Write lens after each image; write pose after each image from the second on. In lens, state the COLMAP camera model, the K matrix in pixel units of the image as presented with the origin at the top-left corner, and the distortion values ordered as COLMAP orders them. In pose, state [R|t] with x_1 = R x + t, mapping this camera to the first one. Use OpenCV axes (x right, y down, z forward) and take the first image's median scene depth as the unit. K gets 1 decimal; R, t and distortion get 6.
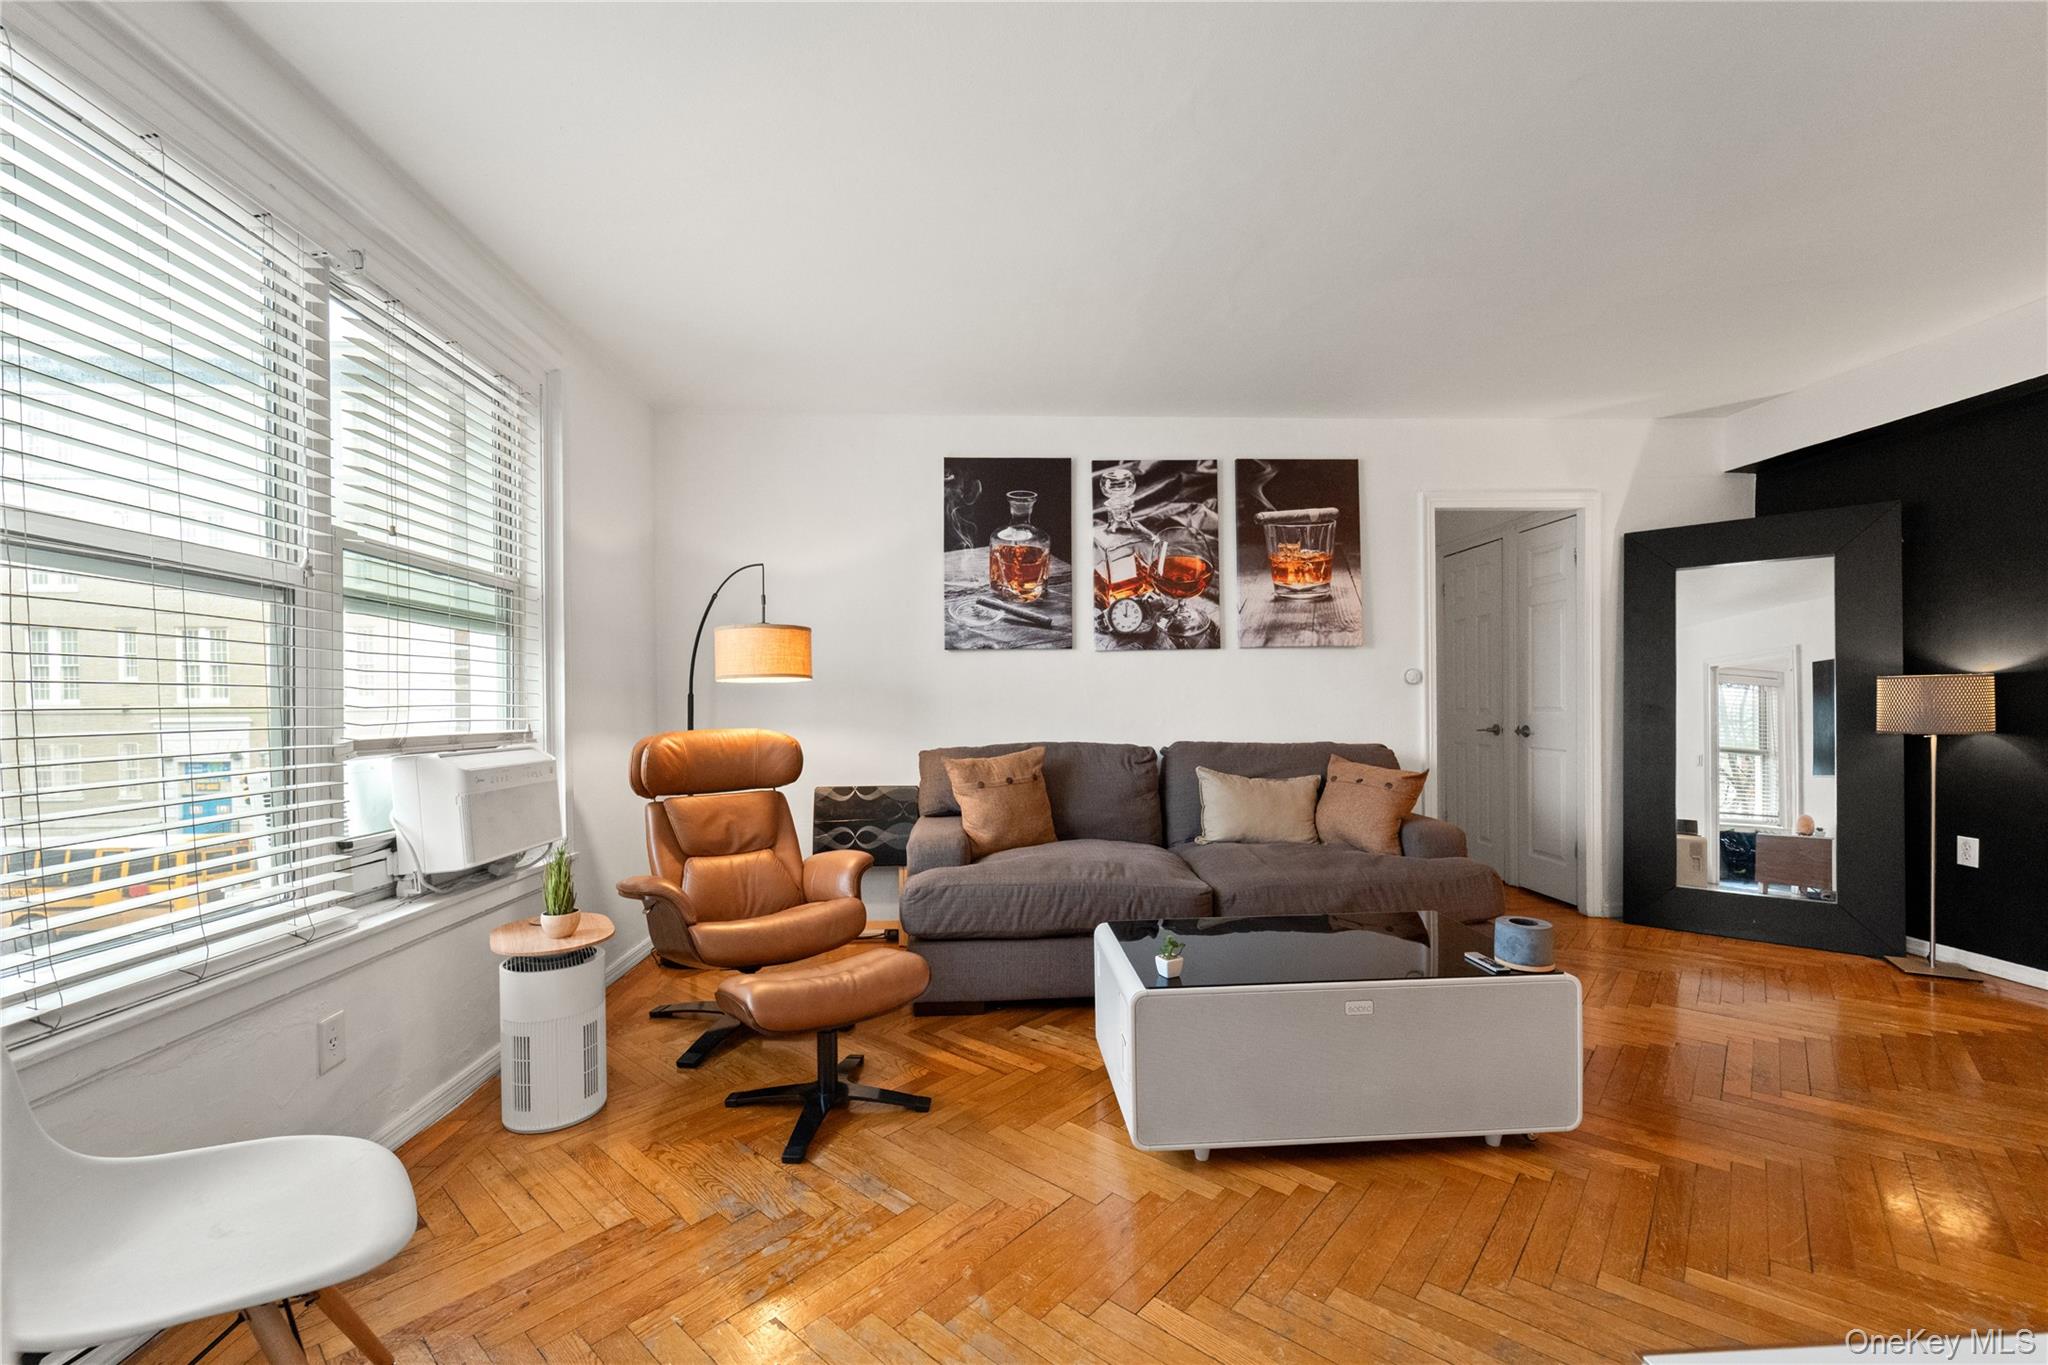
lens RADIAL K [[832.1, 0, 1020.3], [0, 832.1, 710.5], [0, 0, 1]] dist [-0.003917, -0.000364]
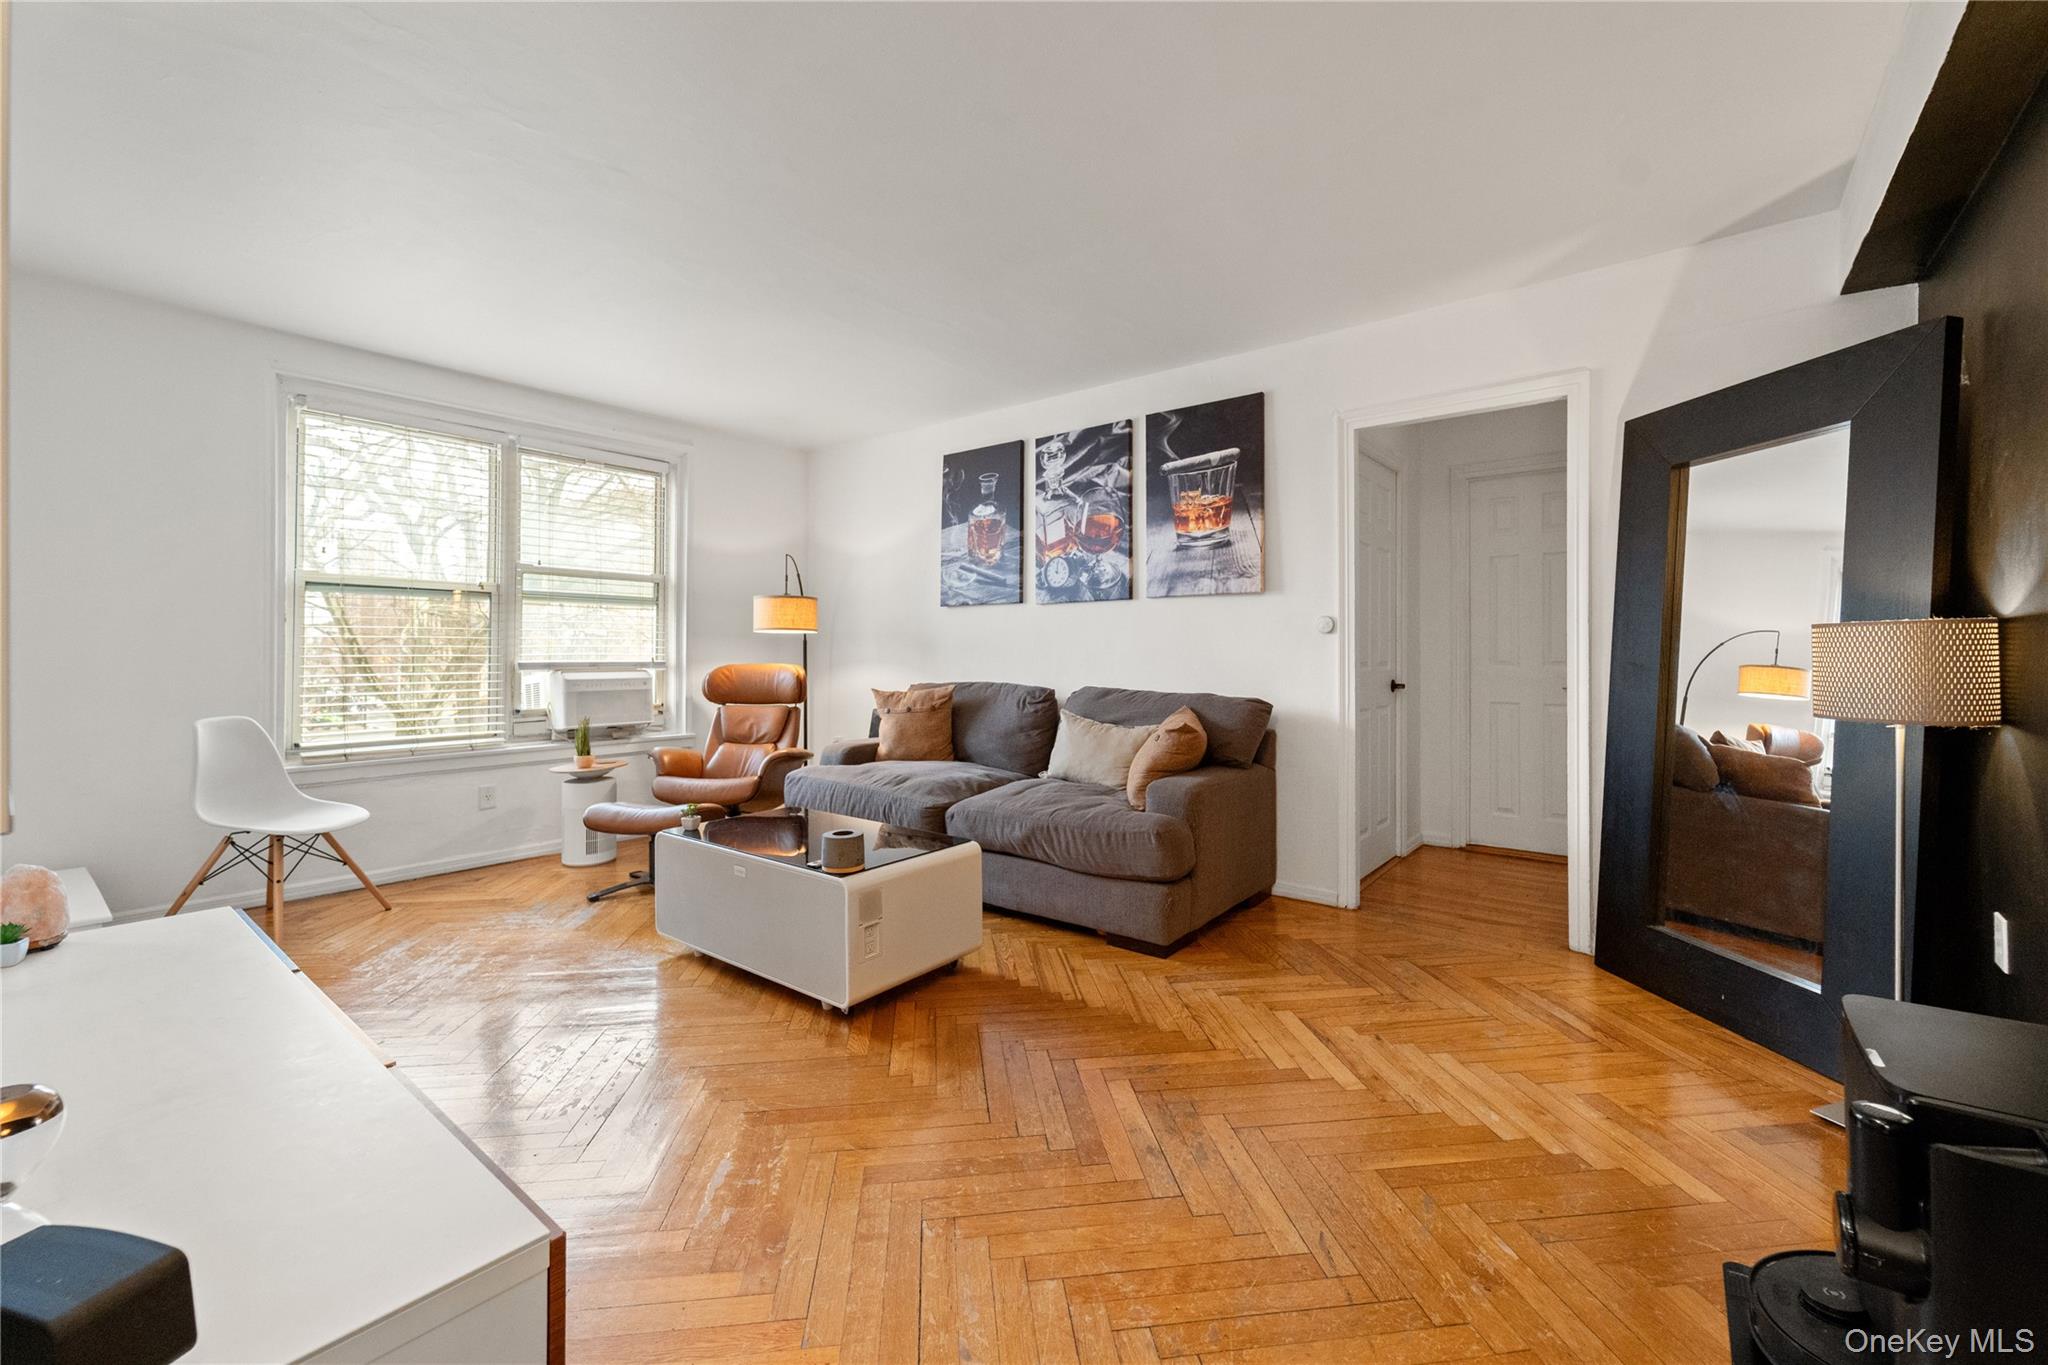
lens RADIAL K [[832.1, 0, 1034.4], [0, 832.1, 646.6], [0, 0, 1]] dist [-0.003917, -0.000364]
pose [[0.752347, 0.010299, -0.658686, 0.842269], [-0.015316, 0.999881, -0.001860, -0.011564], [0.658589, 0.011488, 0.752415, 0.137941]]
